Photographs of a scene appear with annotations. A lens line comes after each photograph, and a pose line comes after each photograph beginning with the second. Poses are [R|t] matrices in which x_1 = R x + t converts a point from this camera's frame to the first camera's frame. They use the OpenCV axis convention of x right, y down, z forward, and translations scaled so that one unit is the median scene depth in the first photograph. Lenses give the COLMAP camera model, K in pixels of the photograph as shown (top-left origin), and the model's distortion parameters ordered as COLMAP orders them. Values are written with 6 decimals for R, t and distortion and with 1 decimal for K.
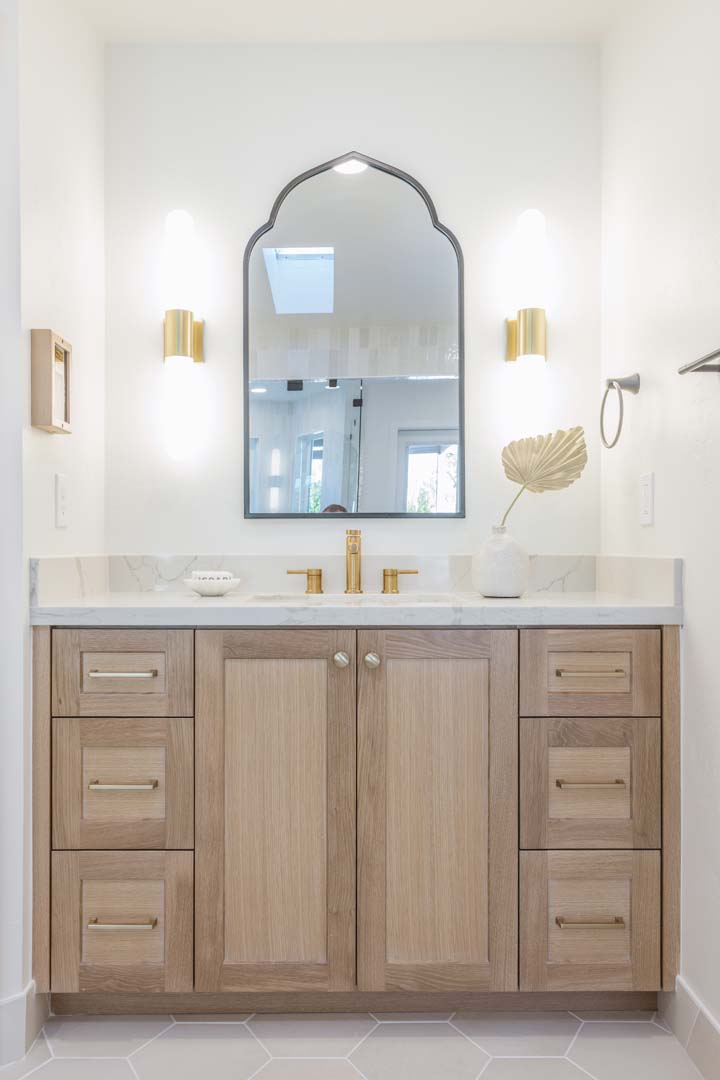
lens RADIAL K [[860.2, 0, 344.1], [0, 860.2, 540.0], [0, 0, 1]] dist [-0.000033, -0.007091]
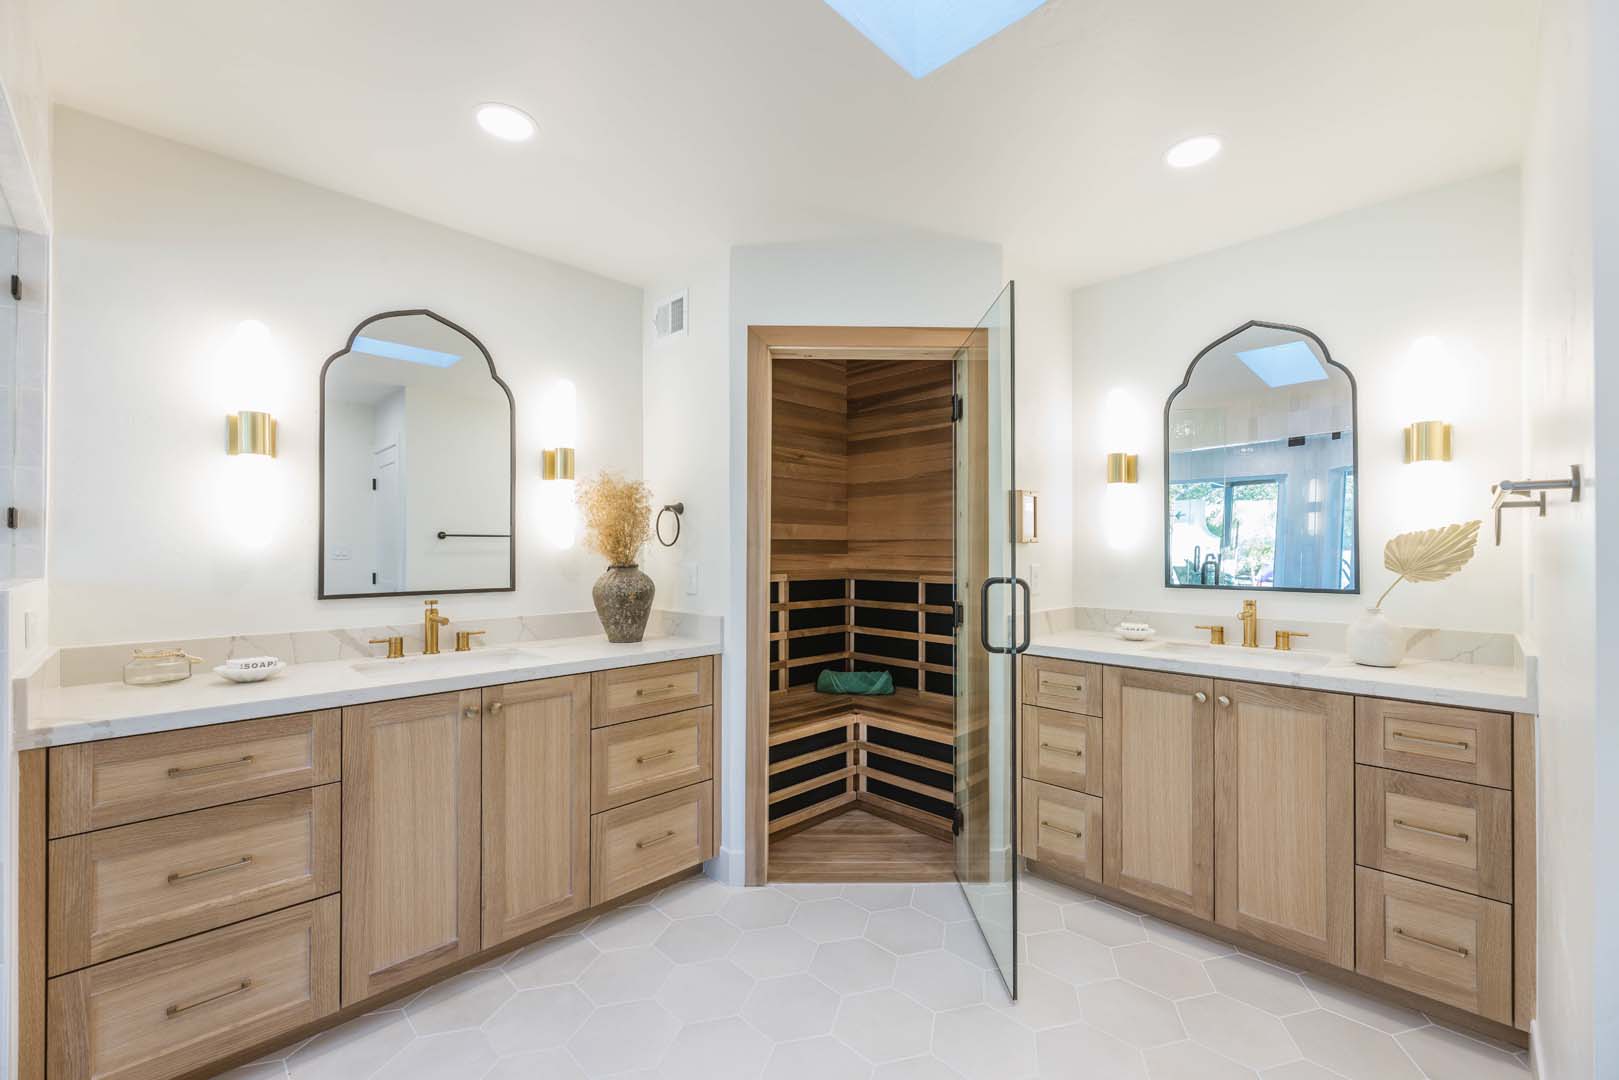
lens RADIAL K [[660.0, 0, 810.2], [0, 660.0, 544.3], [0, 0, 1]] dist [-0.005344, 0.000249]
pose [[0.705011, -0.003901, -0.709185, 0.327824], [0.004272, 0.999990, -0.001254, -0.128540], [0.709183, -0.002145, 0.705021, -0.291884]]
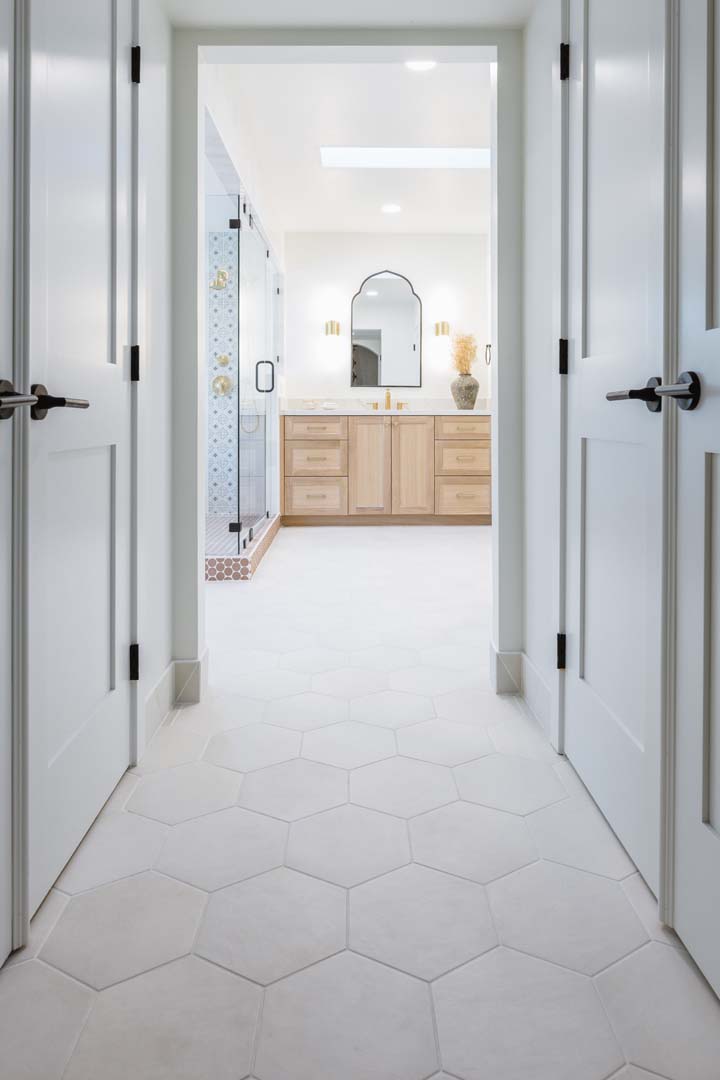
lens RADIAL K [[725.0, 0, 353.3], [0, 725.0, 424.9], [0, 0, 1]] dist [0.023534, -0.000045]
pose [[-0.002377, 0.011453, -0.999932, 2.303236], [0.006325, 0.999915, 0.011438, 0.098417], [0.999977, -0.006298, -0.002449, -0.079333]]
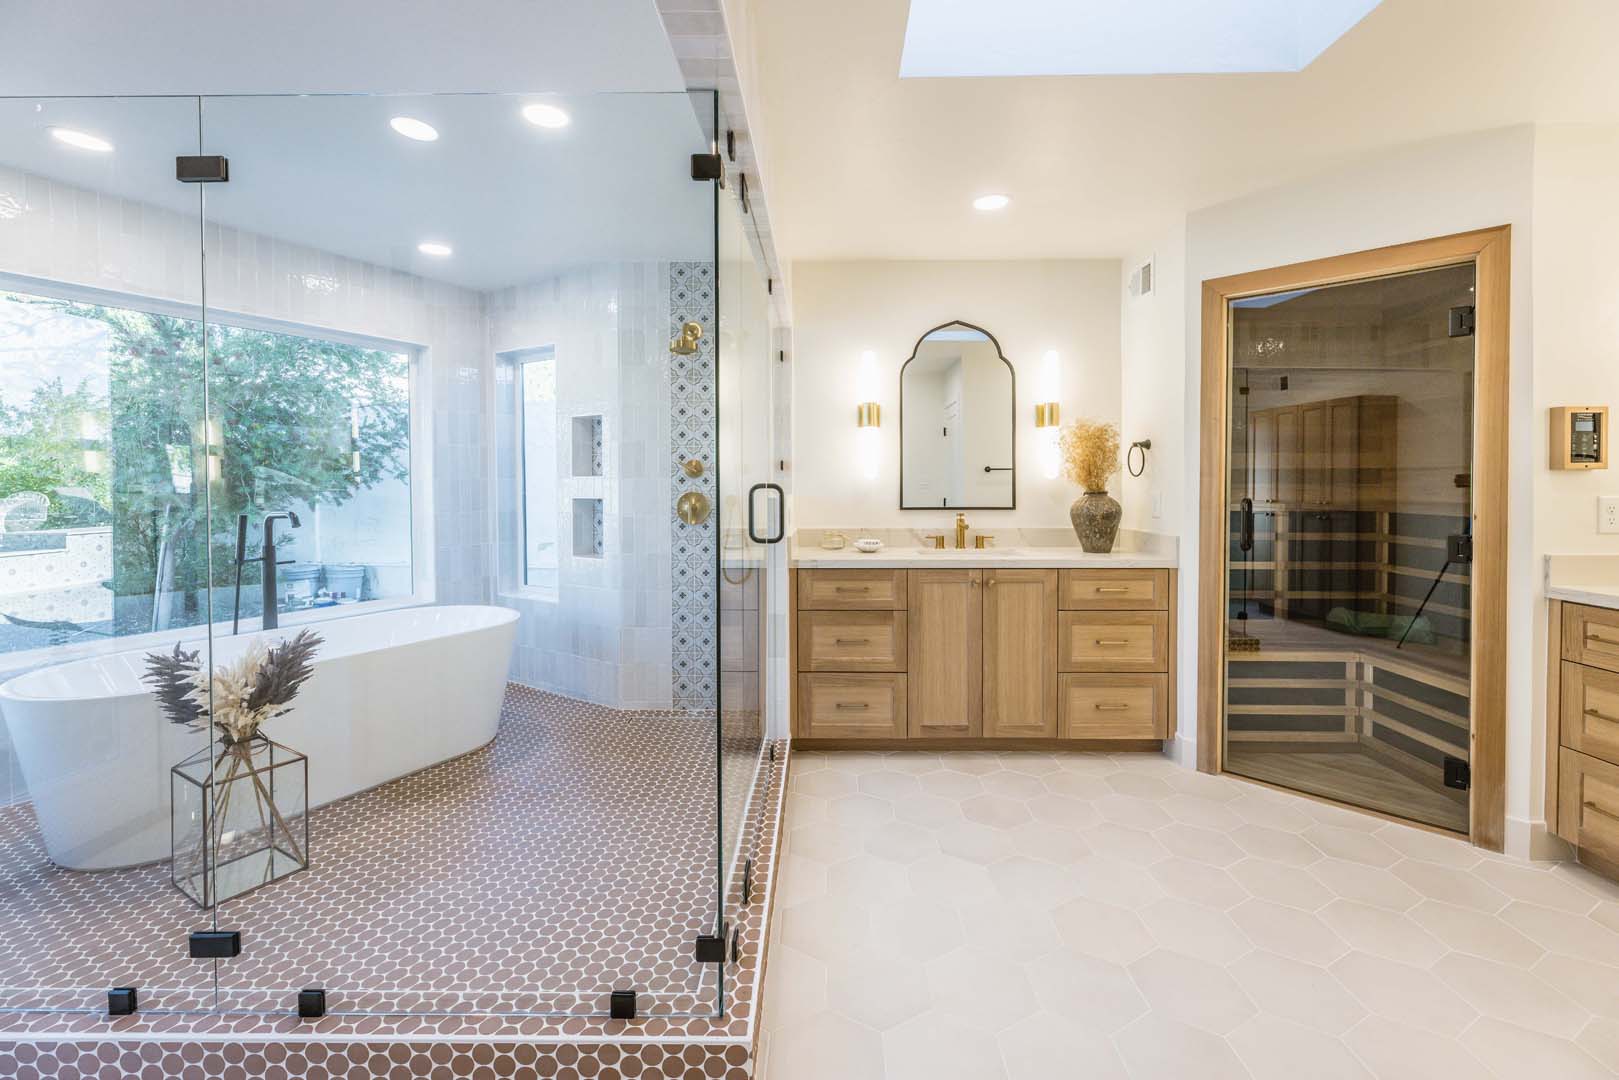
lens RADIAL K [[660.0, 0, 810.4], [0, 660.0, 496.8], [0, 0, 1]] dist [-0.005344, 0.000249]
pose [[-0.023817, 0.024653, -0.999412, 0.841352], [0.010433, 0.999648, 0.024410, -0.125132], [0.999662, -0.009845, -0.024066, -0.306874]]
